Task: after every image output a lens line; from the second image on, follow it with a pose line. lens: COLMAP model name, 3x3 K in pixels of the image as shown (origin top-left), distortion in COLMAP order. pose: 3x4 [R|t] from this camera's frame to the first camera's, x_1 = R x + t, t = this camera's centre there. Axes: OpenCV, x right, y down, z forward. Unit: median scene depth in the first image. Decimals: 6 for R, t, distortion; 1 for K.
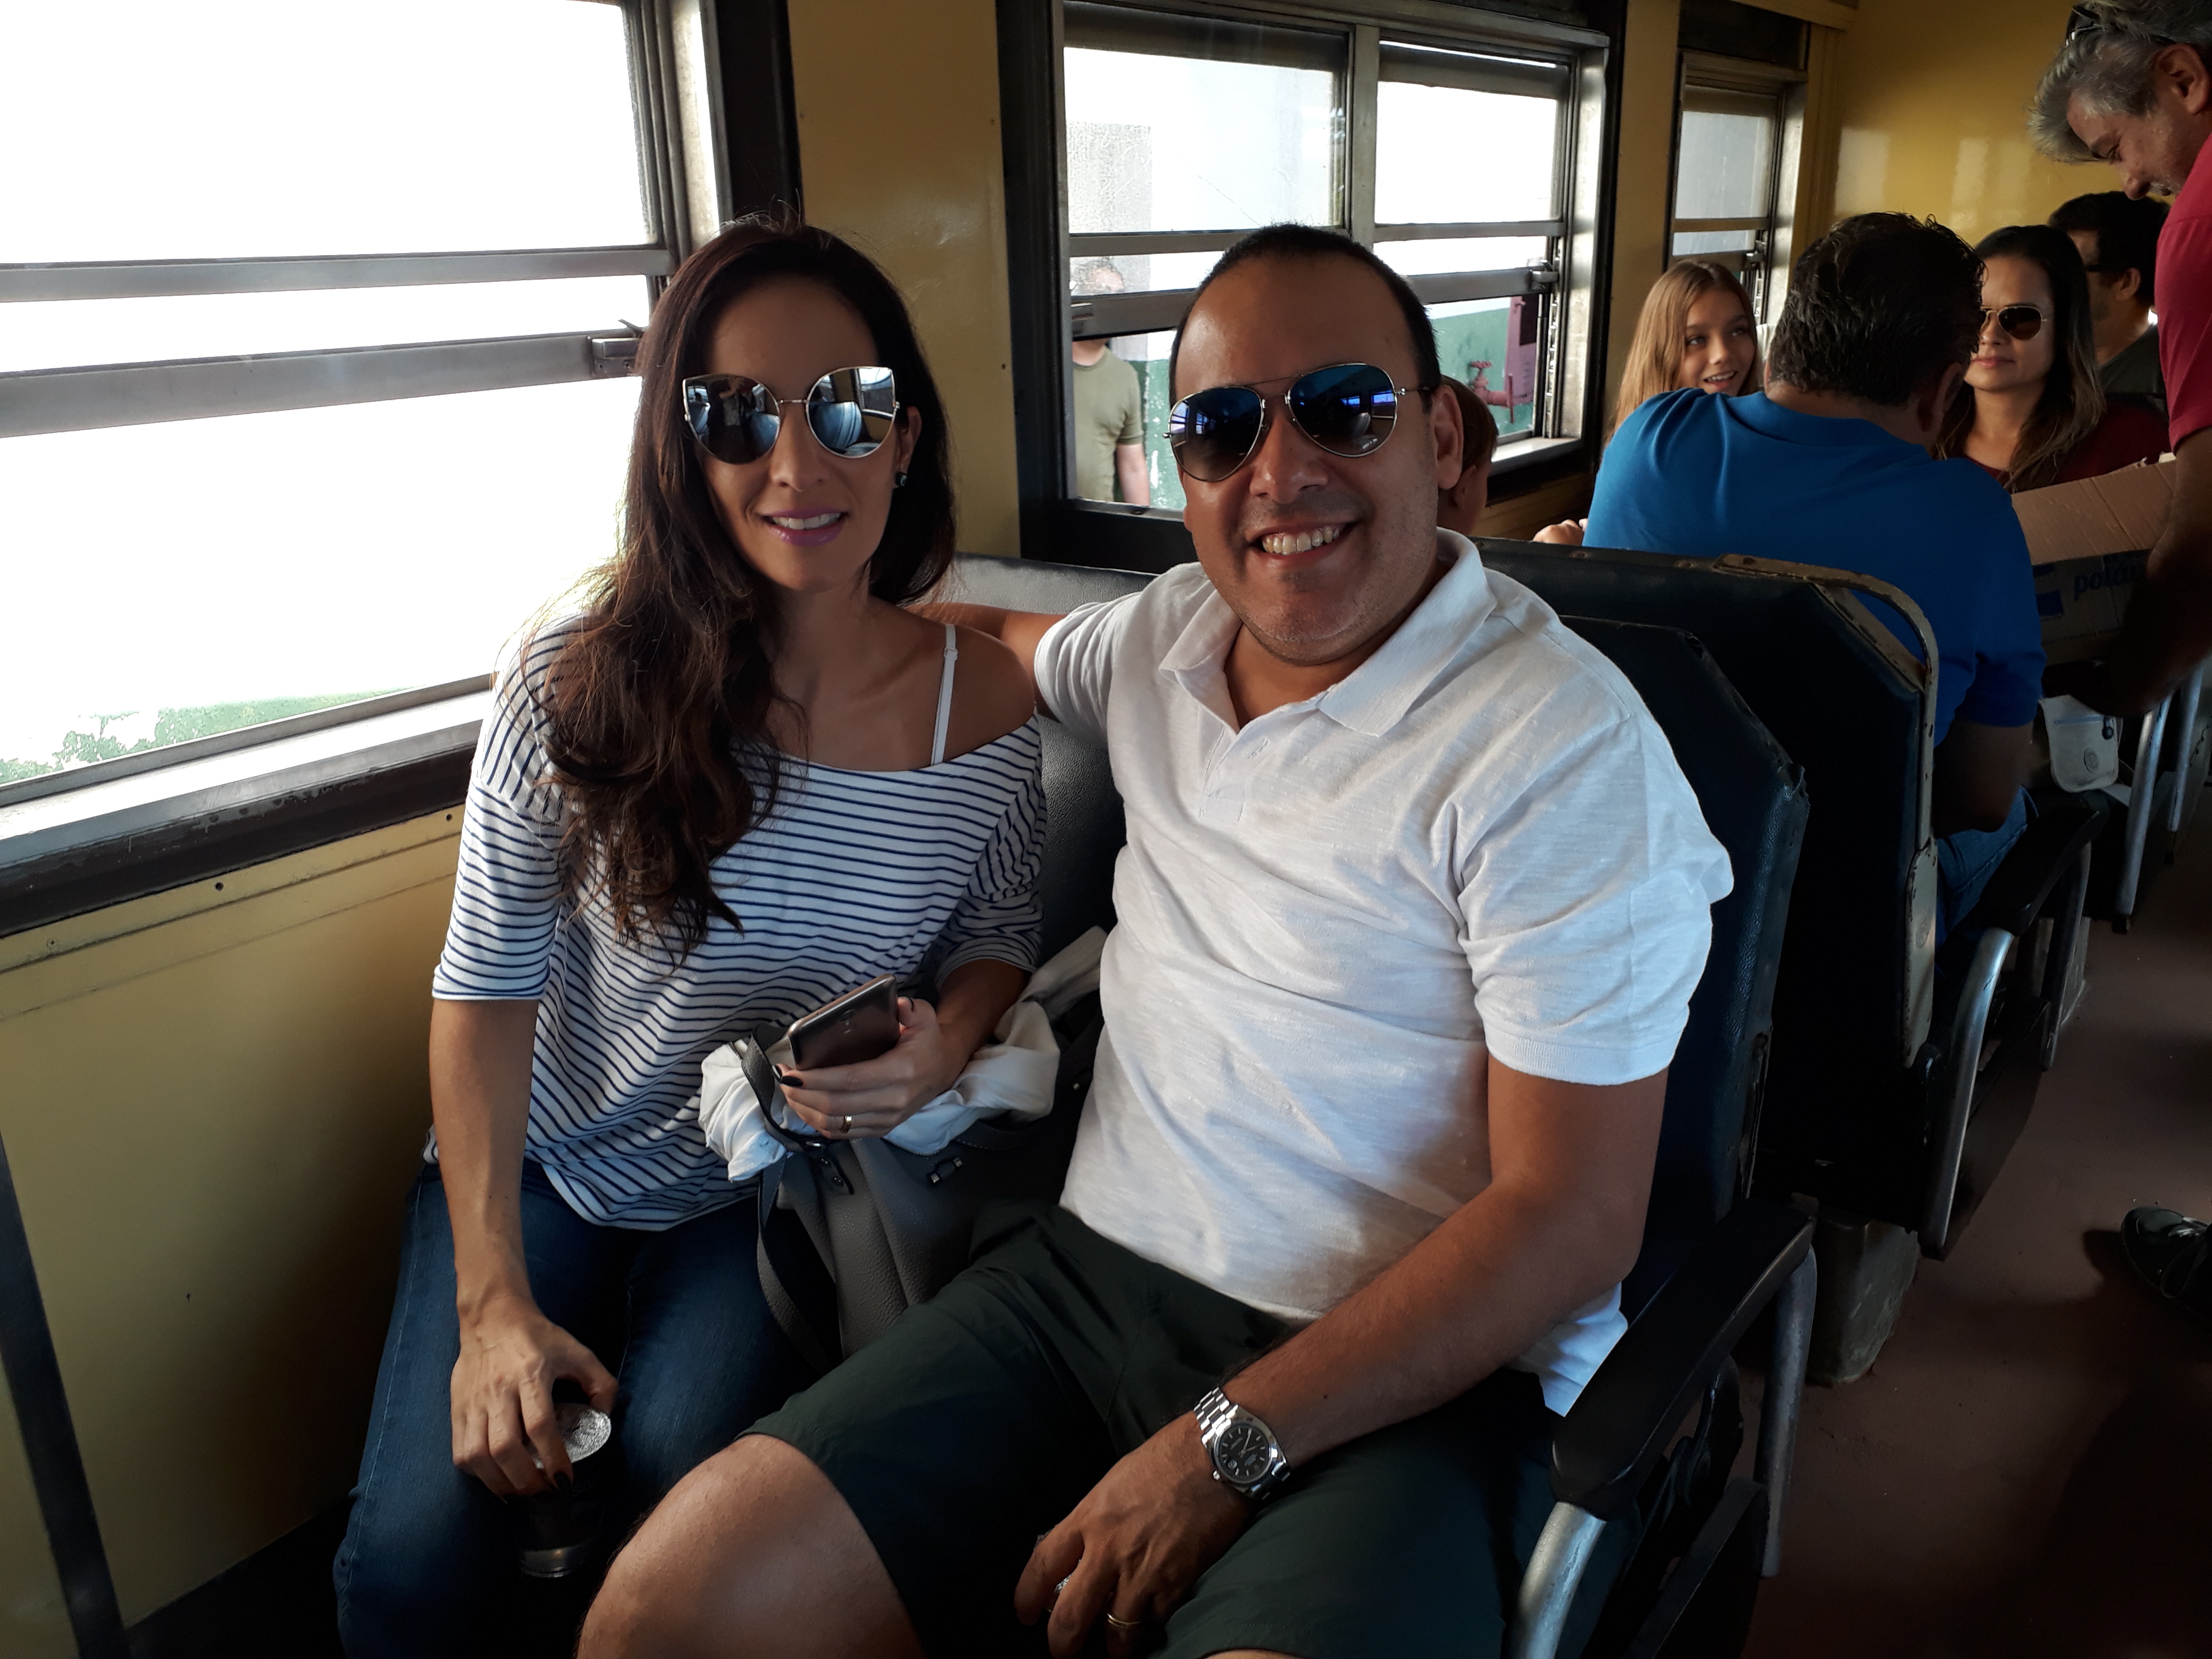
lens RADIAL K [[1773.0, 0, 1093.4], [0, 1773.0, 837.7], [0, 0, 1]] dist [0.091969, -0.253690]
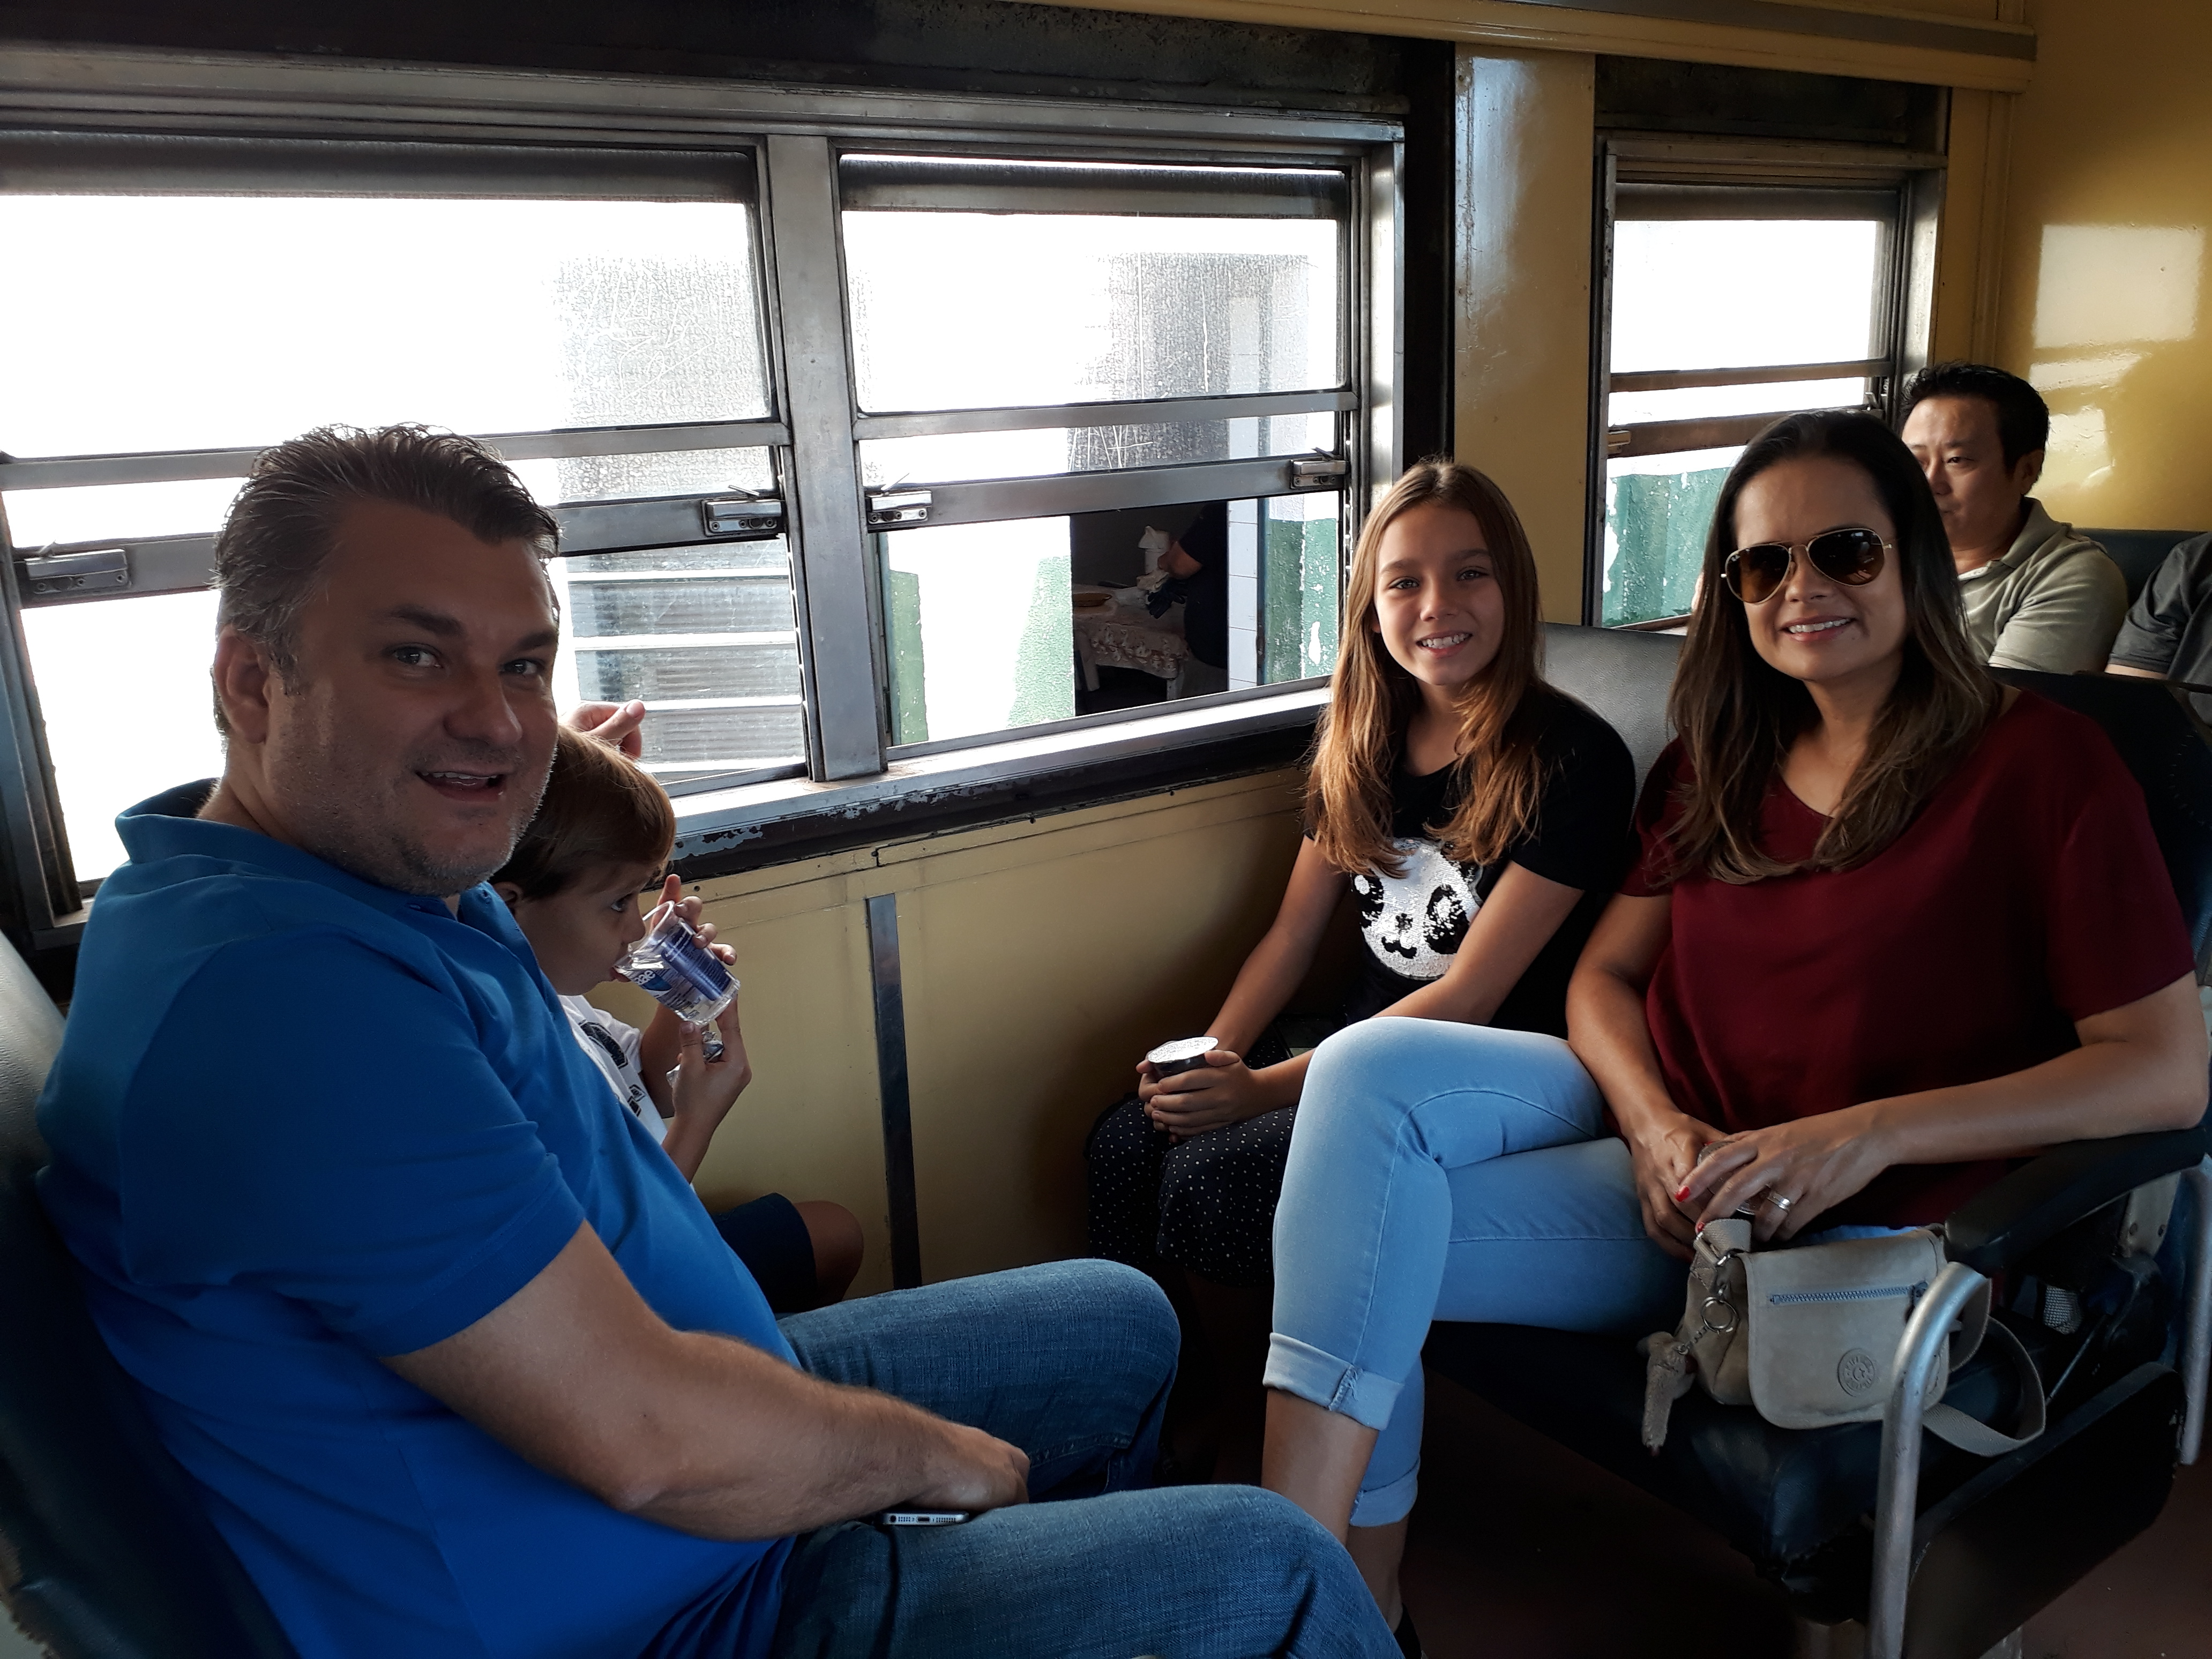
lens RADIAL K [[1586.8, 0, 1102.9], [0, 1586.8, 861.0], [0, 0, 1]] dist [0.077571, -0.147196]
pose [[0.936795, 0.077457, -0.341196, 0.402064], [-0.087016, 0.996125, -0.012775, -0.137995], [0.338885, 0.041657, 0.939905, 0.367916]]
